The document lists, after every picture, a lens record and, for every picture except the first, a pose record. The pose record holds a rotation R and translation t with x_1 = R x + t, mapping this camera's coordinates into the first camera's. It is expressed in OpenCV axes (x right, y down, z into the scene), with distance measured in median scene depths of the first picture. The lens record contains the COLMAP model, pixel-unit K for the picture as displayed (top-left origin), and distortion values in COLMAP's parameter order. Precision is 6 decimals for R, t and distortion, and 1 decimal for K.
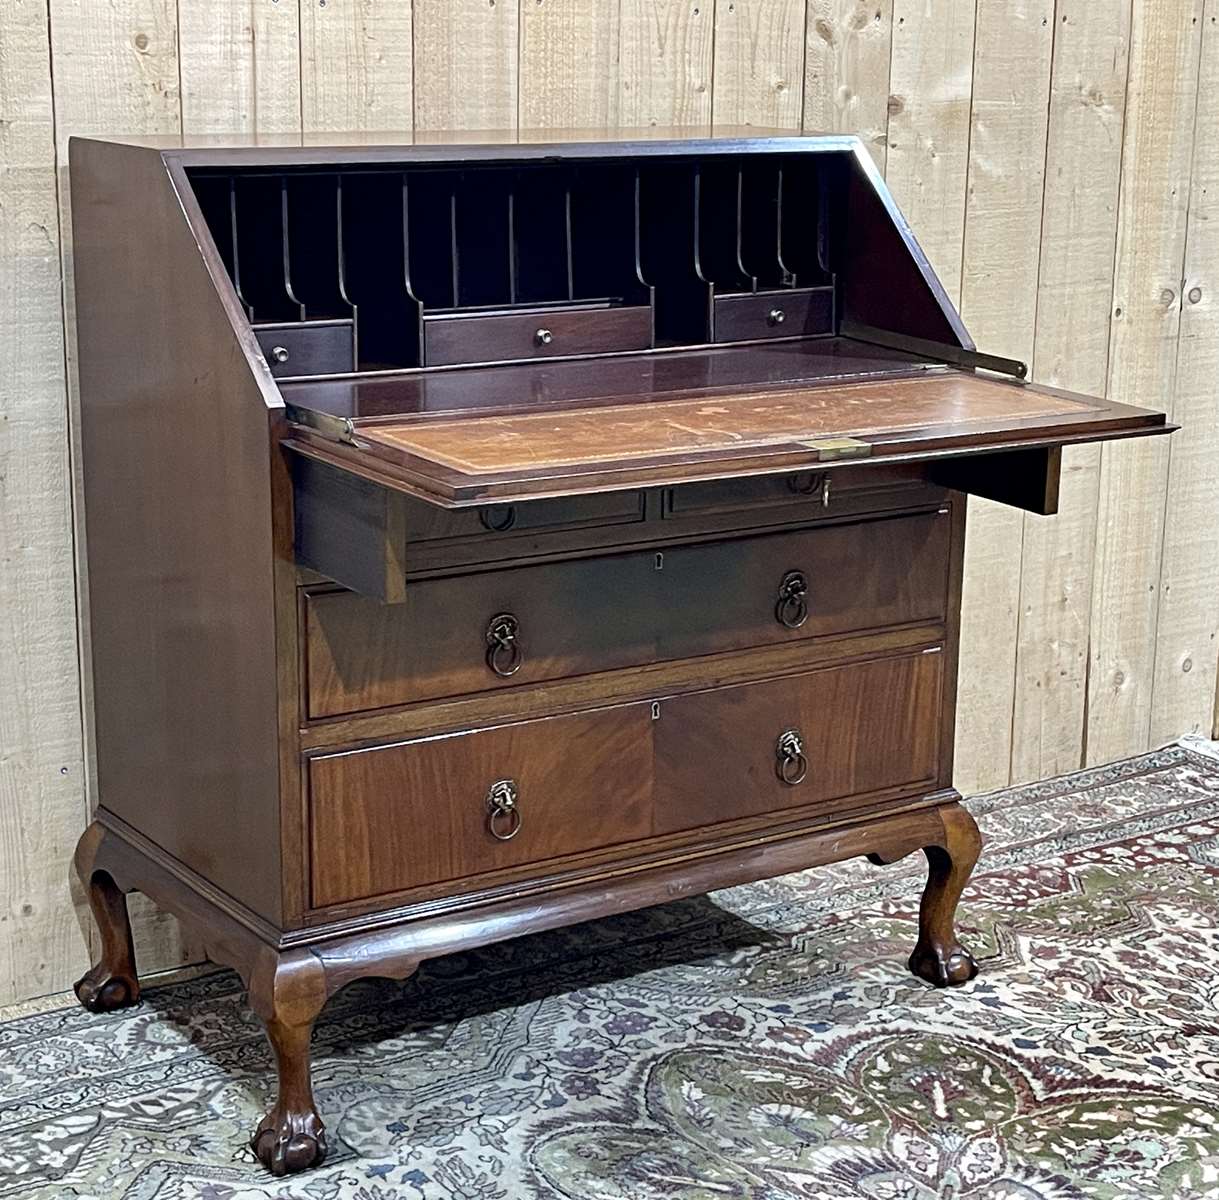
lens RADIAL K [[2337.8, 0, 609.5], [0, 2337.8, 600.0], [0, 0, 1]] dist [0.125433, -0.411167]
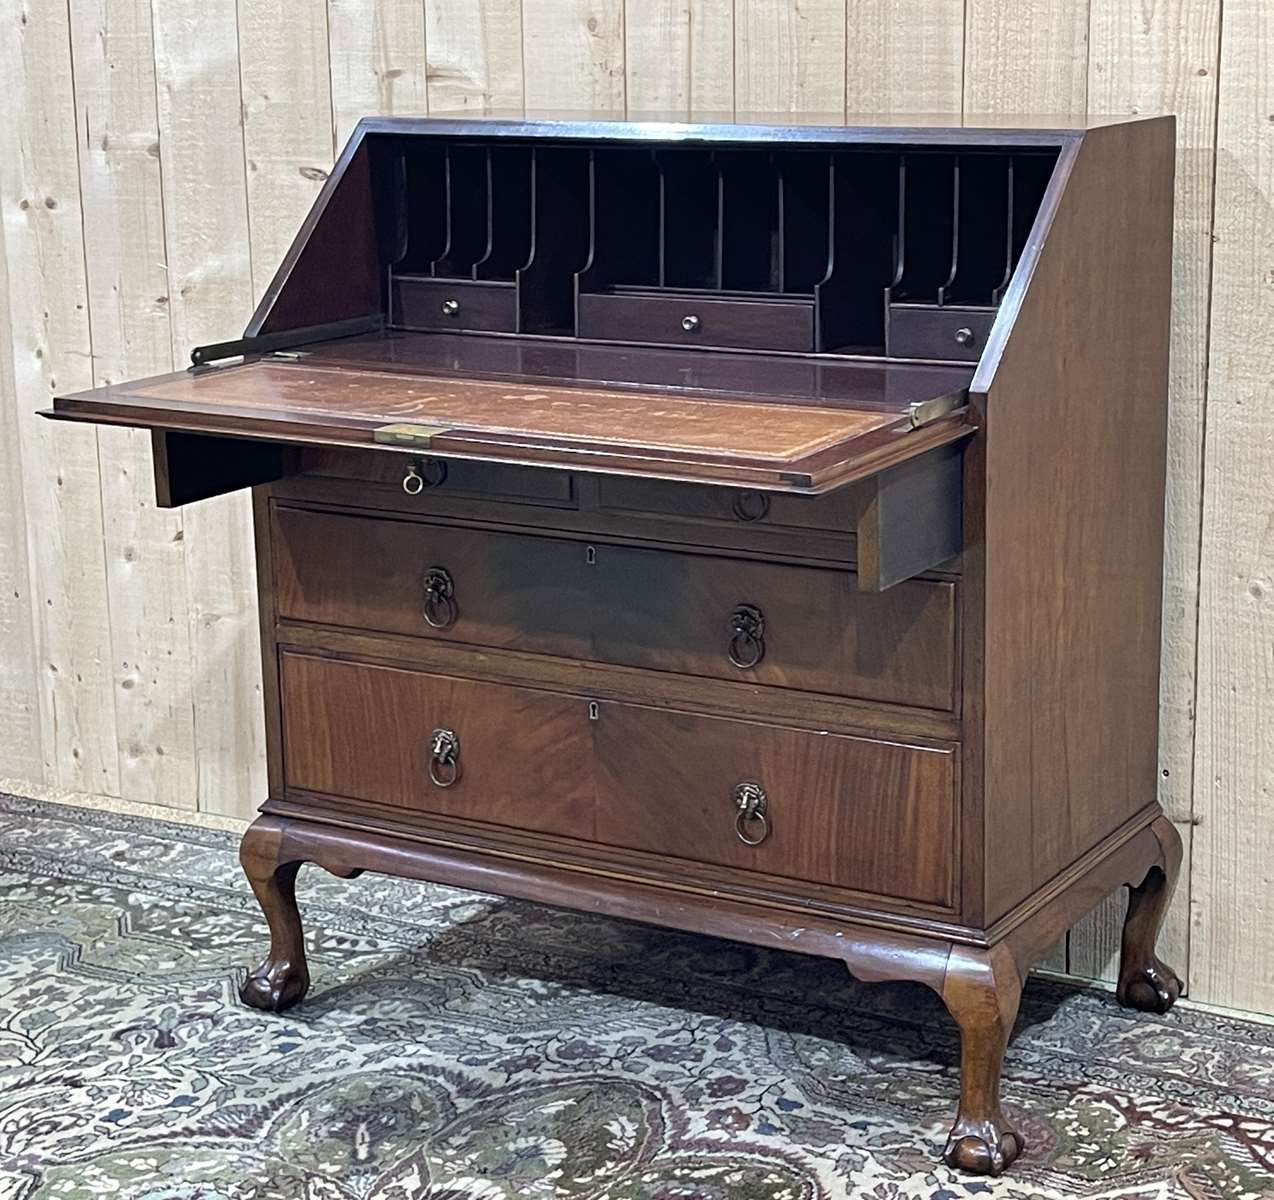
lens RADIAL K [[2613.9, 0, 725.7], [0, 2613.9, 614.1], [0, 0, 1]] dist [0.087128, -0.069631]
pose [[0.442217, 0.188427, -0.876892, 0.921285], [-0.200495, 0.973710, 0.108122, -0.111648], [0.874212, 0.127999, 0.468370, 0.504873]]
